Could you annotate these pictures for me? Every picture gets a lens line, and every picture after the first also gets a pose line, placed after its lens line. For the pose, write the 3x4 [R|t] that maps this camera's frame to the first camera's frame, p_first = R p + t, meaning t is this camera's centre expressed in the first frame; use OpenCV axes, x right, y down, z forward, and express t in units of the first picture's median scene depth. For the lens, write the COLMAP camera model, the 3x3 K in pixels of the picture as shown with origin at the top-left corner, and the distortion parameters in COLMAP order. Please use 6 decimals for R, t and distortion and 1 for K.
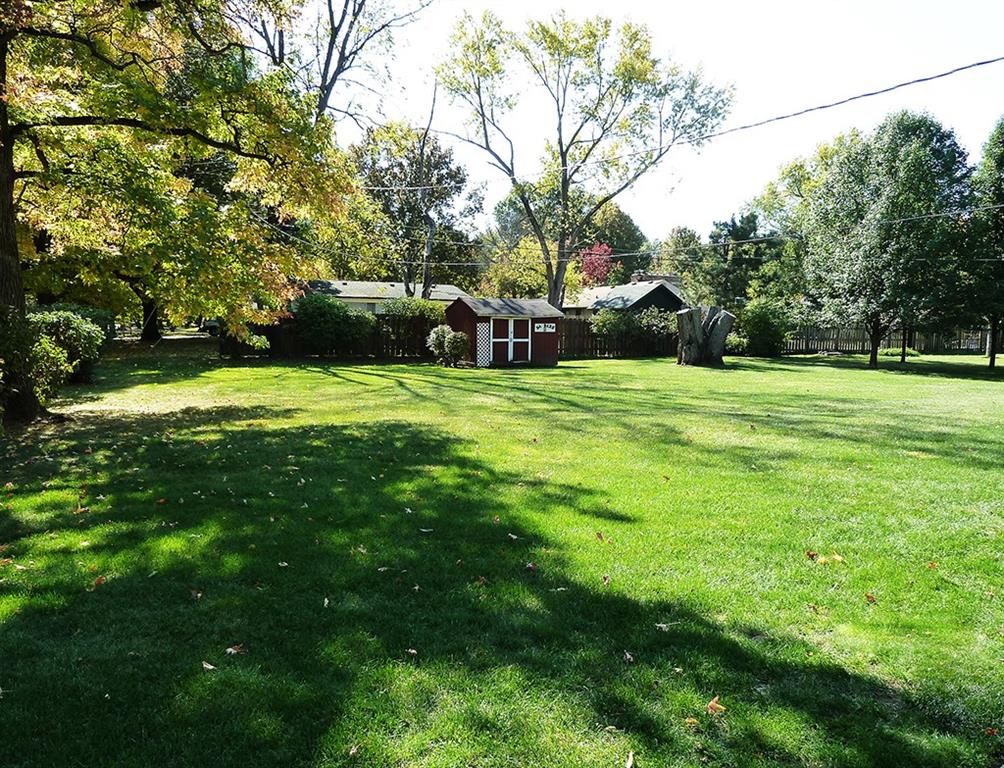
lens RADIAL K [[782.1, 0, 503.4], [0, 782.1, 385.7], [0, 0, 1]] dist [-0.005479, -0.000880]
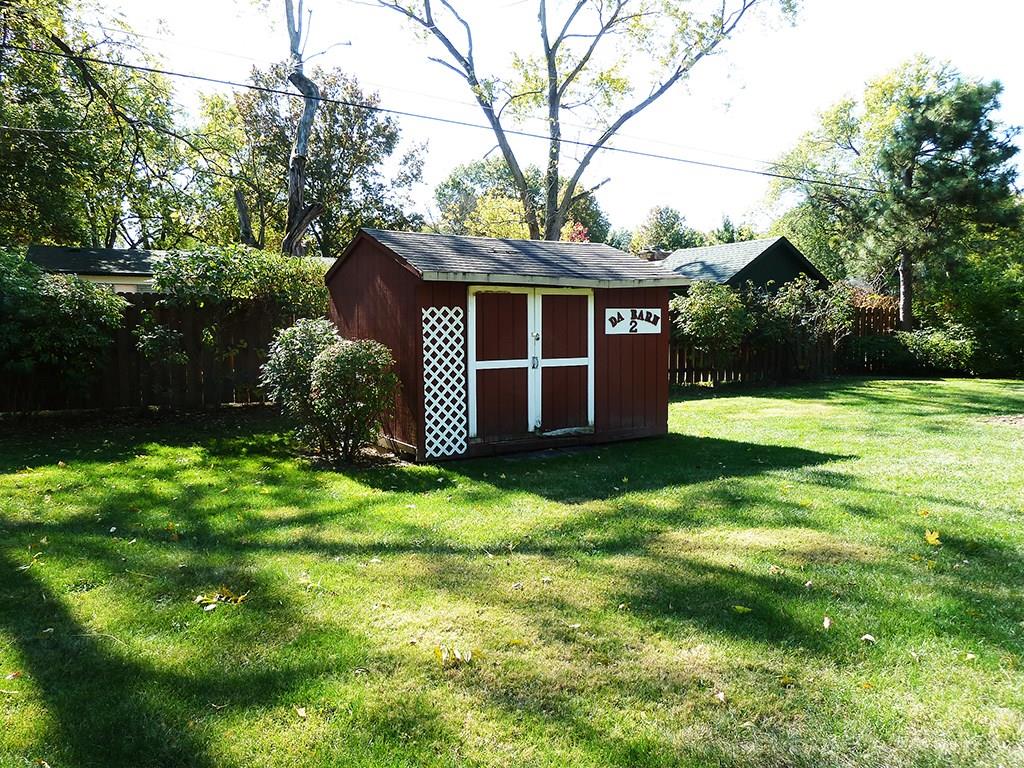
lens RADIAL K [[778.1, 0, 511.4], [0, 778.1, 380.0], [0, 0, 1]] dist [-0.007187, -0.004320]
pose [[0.996050, -0.023382, 0.085656, -0.024837], [0.024443, 0.999637, -0.011363, -0.047281], [-0.085359, 0.013412, 0.996260, 0.683802]]
